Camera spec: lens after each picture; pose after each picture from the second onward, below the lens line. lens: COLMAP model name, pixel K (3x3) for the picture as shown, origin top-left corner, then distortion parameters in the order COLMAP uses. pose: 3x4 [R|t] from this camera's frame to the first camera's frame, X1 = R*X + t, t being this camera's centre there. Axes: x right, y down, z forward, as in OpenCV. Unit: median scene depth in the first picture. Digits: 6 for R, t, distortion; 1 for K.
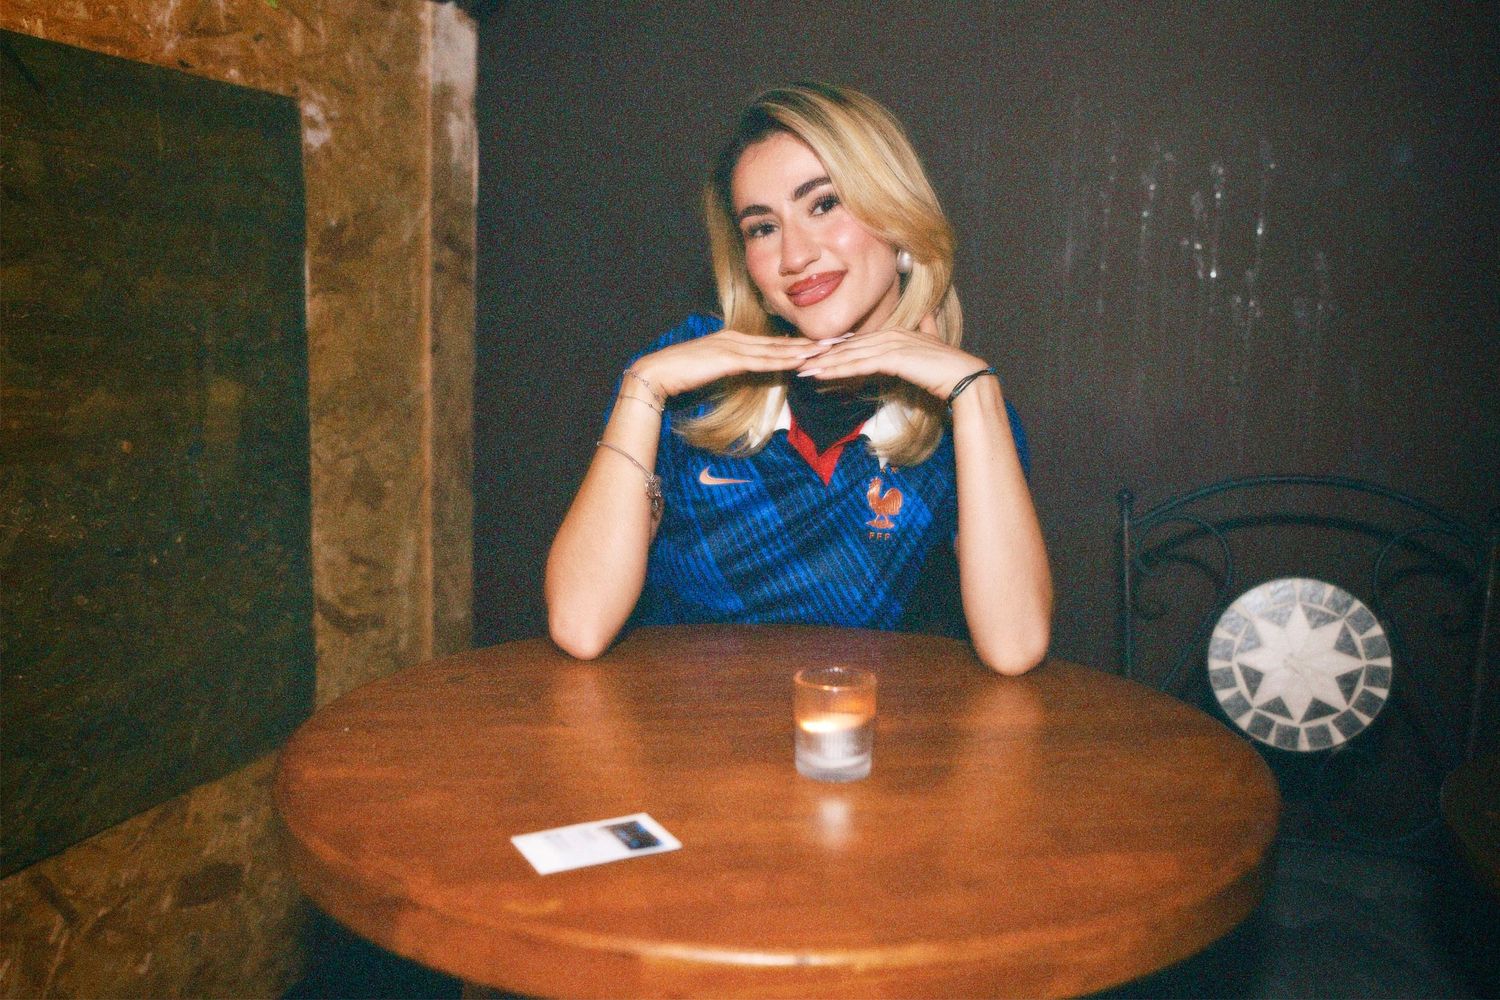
lens RADIAL K [[1507.8, 0, 750.1], [0, 1507.8, 499.4], [0, 0, 1]] dist [-0.000470, 0.000000]
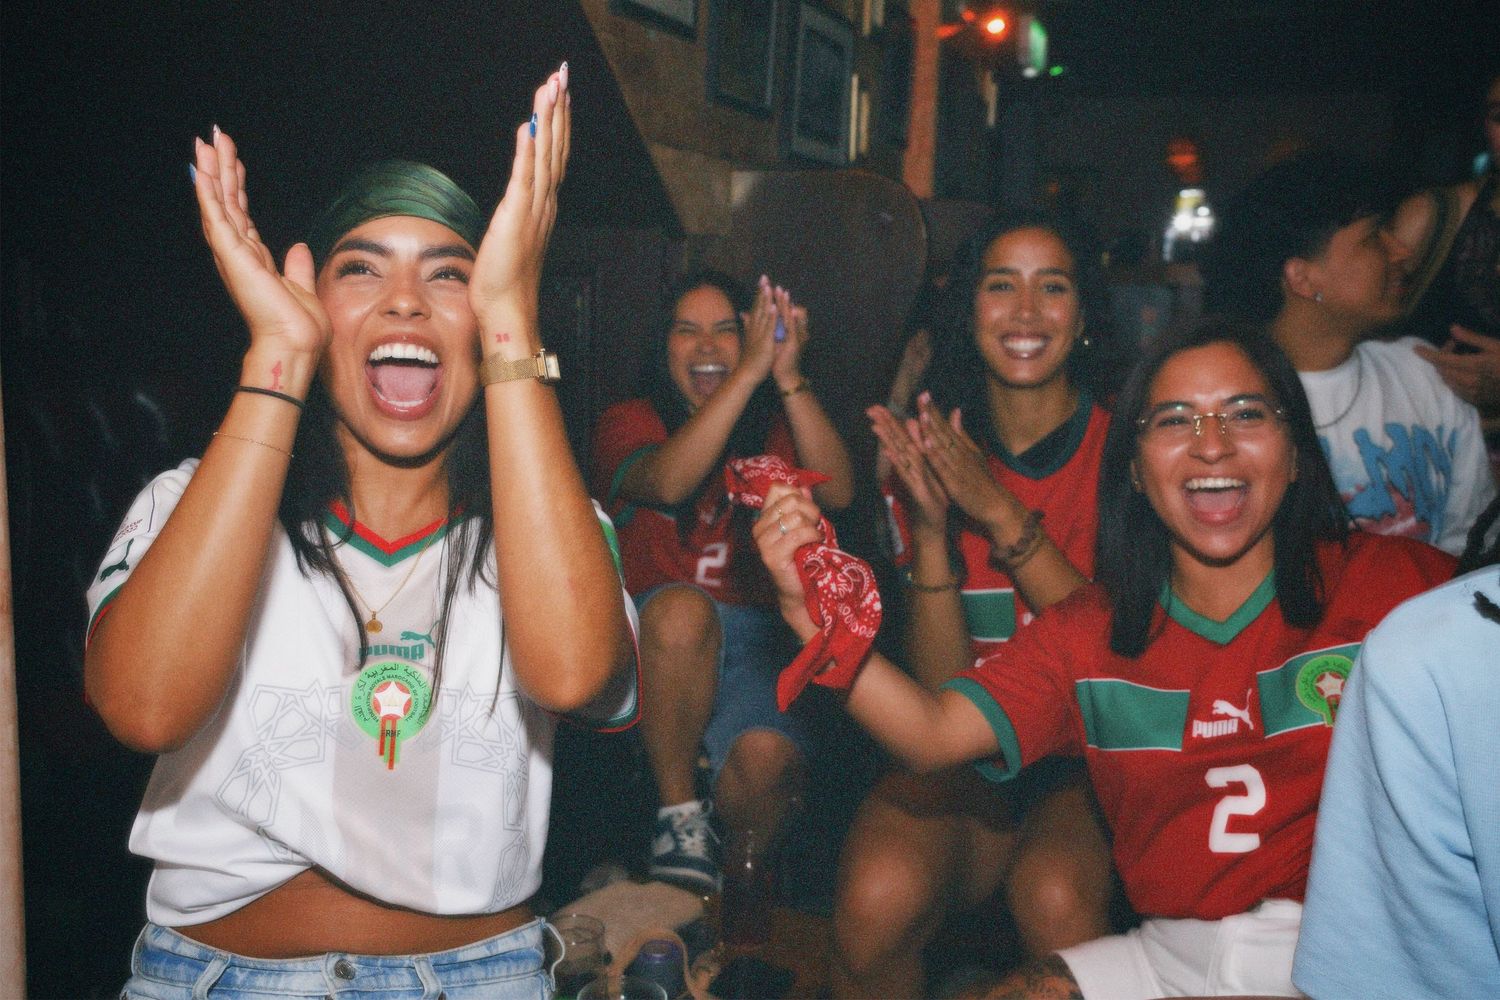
lens RADIAL K [[1507.8, 0, 750.0], [0, 1507.8, 500.6], [0, 0, 1]] dist [-0.000470, 0.000000]
pose [[1.000000, 0.000148, -0.000127, 0.281636], [-0.000147, 1.000000, 0.000767, 0.000084], [0.000127, -0.000767, 1.000000, -0.000326]]
